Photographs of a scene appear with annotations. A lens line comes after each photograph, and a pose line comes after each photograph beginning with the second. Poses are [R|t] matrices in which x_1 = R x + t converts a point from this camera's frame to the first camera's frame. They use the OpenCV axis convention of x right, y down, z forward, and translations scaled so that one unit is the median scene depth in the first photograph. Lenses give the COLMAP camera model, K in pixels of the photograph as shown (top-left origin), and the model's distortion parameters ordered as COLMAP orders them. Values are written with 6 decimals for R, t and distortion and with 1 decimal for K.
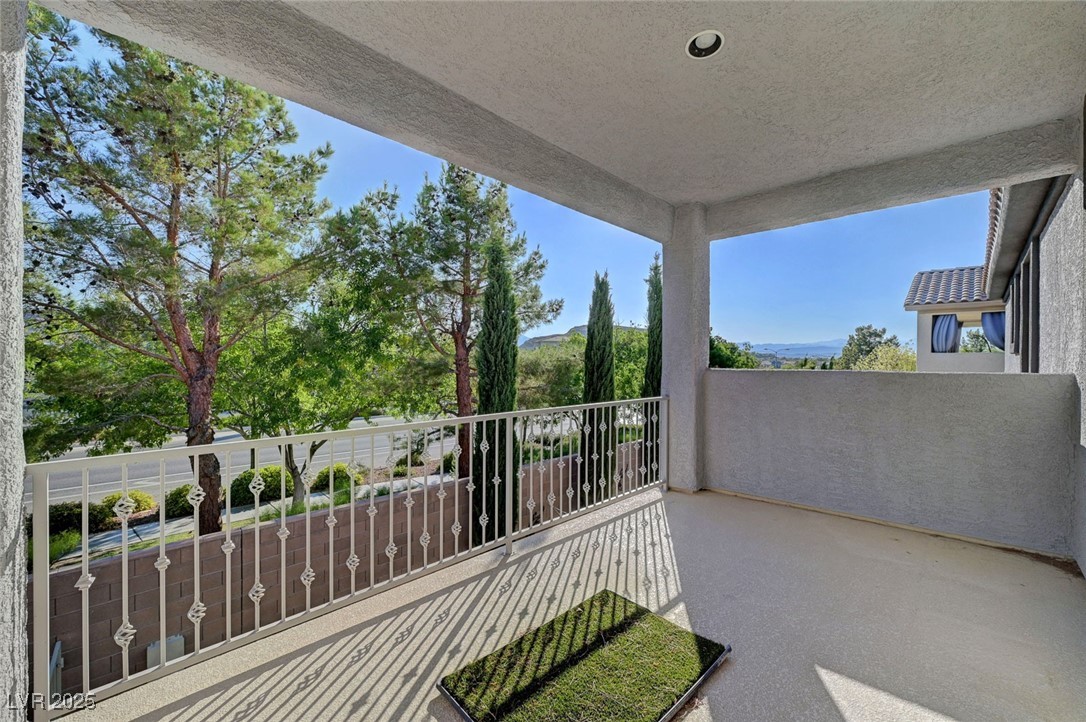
lens RADIAL K [[429.7, 0, 539.5], [0, 429.7, 362.9], [0, 0, 1]] dist [-0.003540, 0.000417]
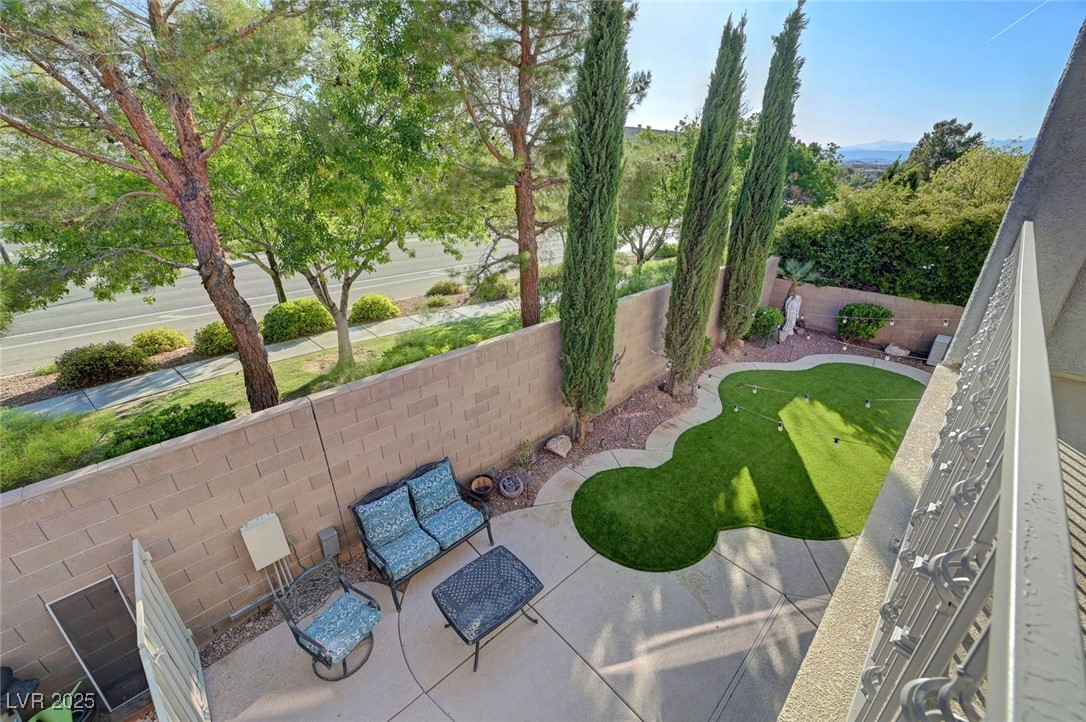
lens RADIAL K [[429.7, 0, 545.3], [0, 429.7, 363.4], [0, 0, 1]] dist [-0.003540, 0.000417]
pose [[0.999886, -0.007767, -0.012938, -0.152181], [0.012336, 0.914511, 0.404372, 0.005871], [0.008692, -0.404486, 0.914503, 0.185859]]
